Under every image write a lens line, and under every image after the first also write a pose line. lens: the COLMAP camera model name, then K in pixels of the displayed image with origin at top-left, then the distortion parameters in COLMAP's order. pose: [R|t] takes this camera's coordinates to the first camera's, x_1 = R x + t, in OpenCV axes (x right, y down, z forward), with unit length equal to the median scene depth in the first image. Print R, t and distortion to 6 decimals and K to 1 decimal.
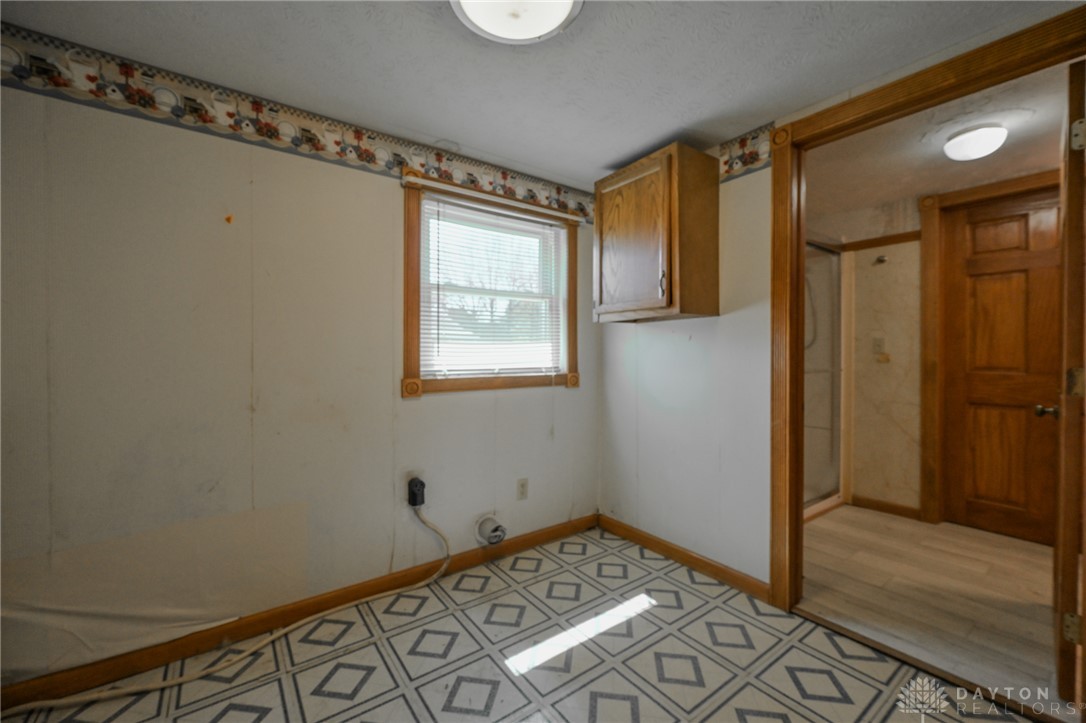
lens RADIAL K [[423.6, 0, 529.3], [0, 423.6, 353.0], [0, 0, 1]] dist [-0.001722, -0.000458]
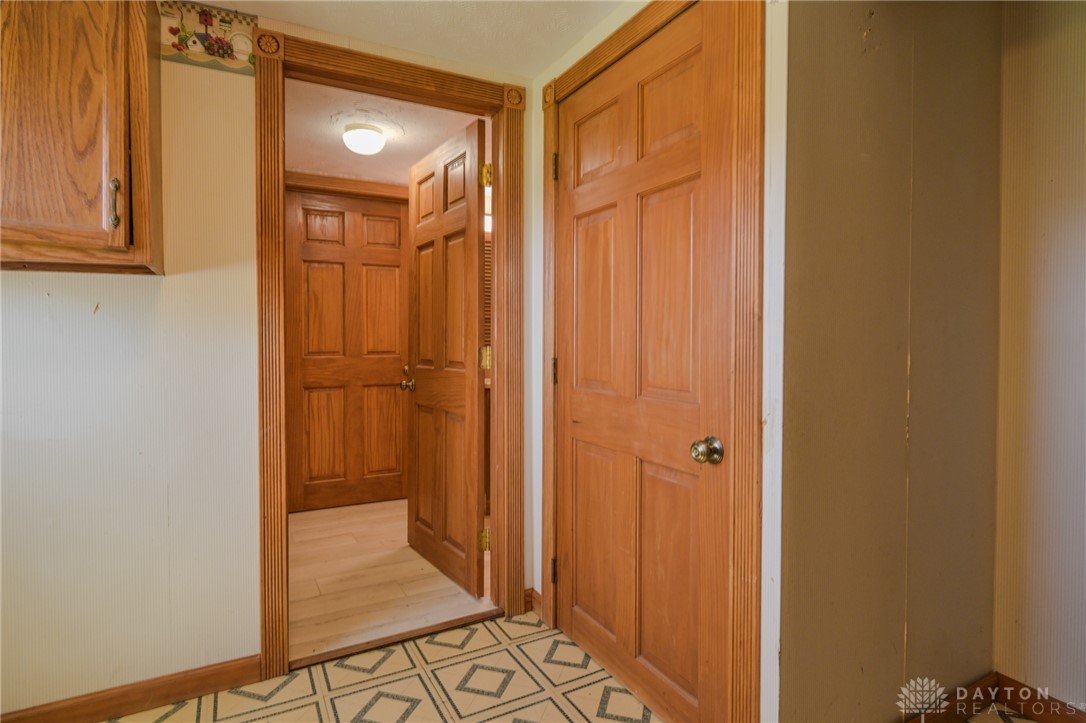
lens RADIAL K [[578.6, 0, 526.3], [0, 578.6, 346.4], [0, 0, 1]] dist [-0.002630, -0.000503]
pose [[0.136335, -0.011662, 0.990594, -0.255388], [0.003973, 0.999929, 0.011225, 0.006321], [-0.990655, 0.002405, 0.136372, 0.300860]]
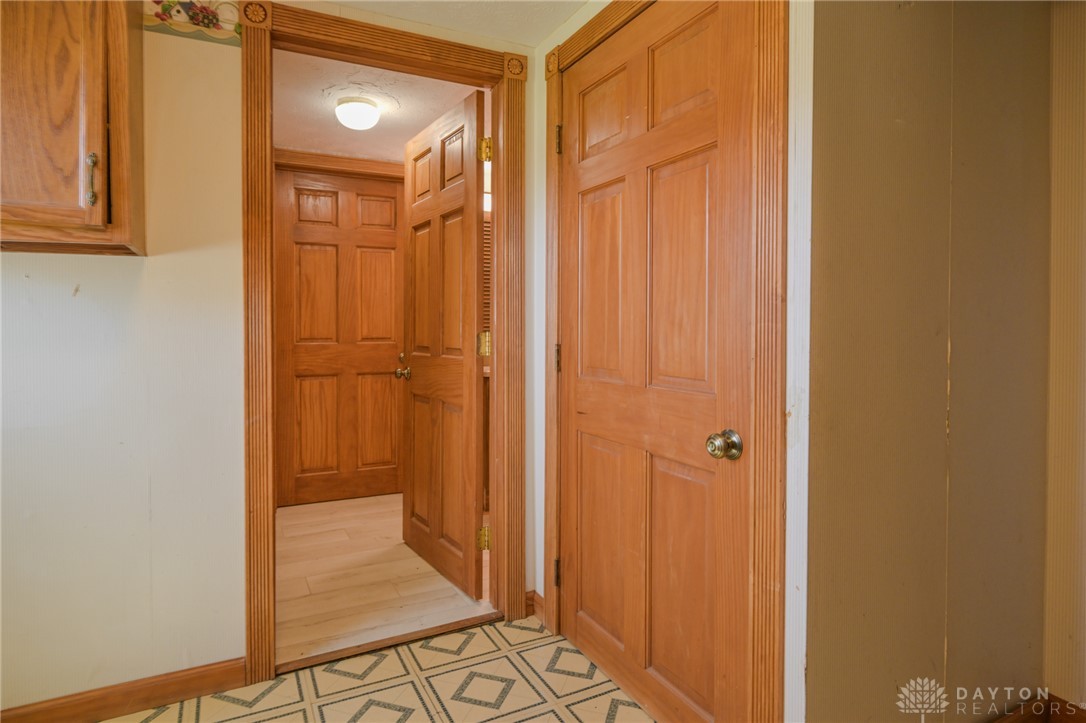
lens RADIAL K [[605.6, 0, 508.9], [0, 605.6, 331.7], [0, 0, 1]] dist [-0.003815, -0.000559]
pose [[0.170466, -0.008448, 0.985327, -0.236783], [0.003552, 0.999962, 0.007959, 0.009127], [-0.985357, 0.002143, 0.170489, 0.300445]]
